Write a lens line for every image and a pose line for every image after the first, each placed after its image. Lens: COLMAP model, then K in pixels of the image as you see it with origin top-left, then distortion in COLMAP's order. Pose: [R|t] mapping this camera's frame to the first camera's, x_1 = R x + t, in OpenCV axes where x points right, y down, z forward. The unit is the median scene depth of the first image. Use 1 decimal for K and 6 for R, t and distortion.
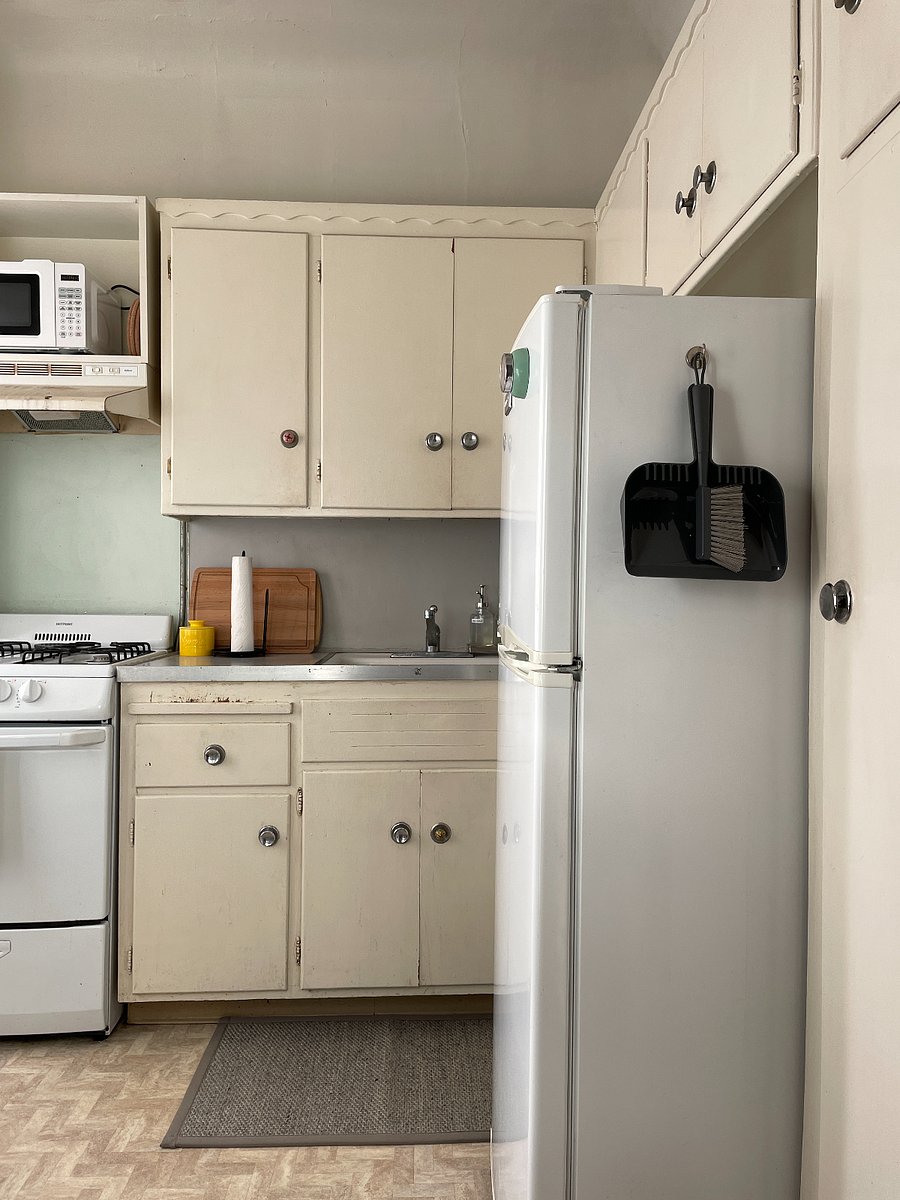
lens RADIAL K [[863.1, 0, 450.0], [0, 863.1, 600.0], [0, 0, 1]] dist [0.075704, -0.098024]
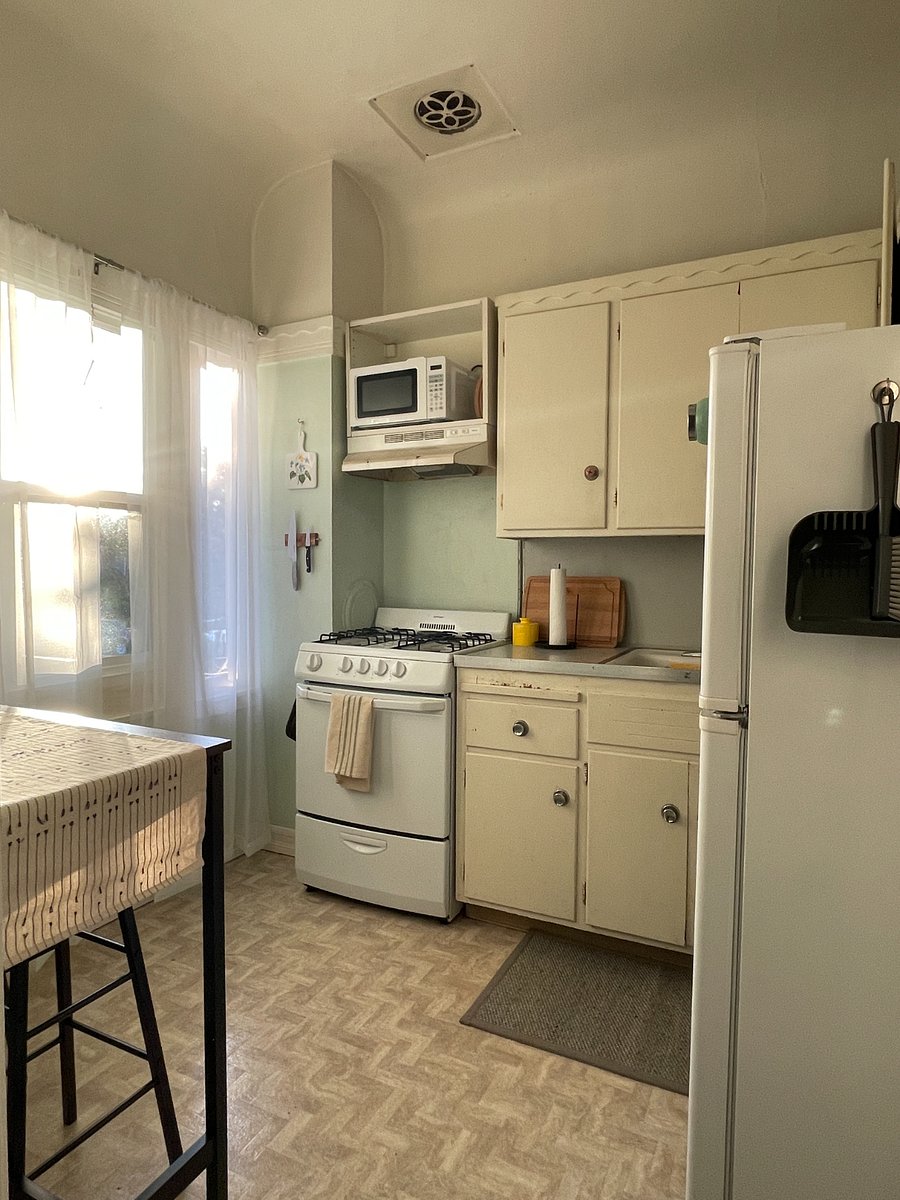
lens RADIAL K [[680.0, 0, 450.0], [0, 680.0, 600.0], [0, 0, 1]] dist [-0.000086, -0.011531]
pose [[0.884830, 0.018755, -0.465536, 0.097174], [-0.008284, 0.999665, 0.024528, -0.033360], [0.465840, -0.017847, 0.884689, 0.068623]]
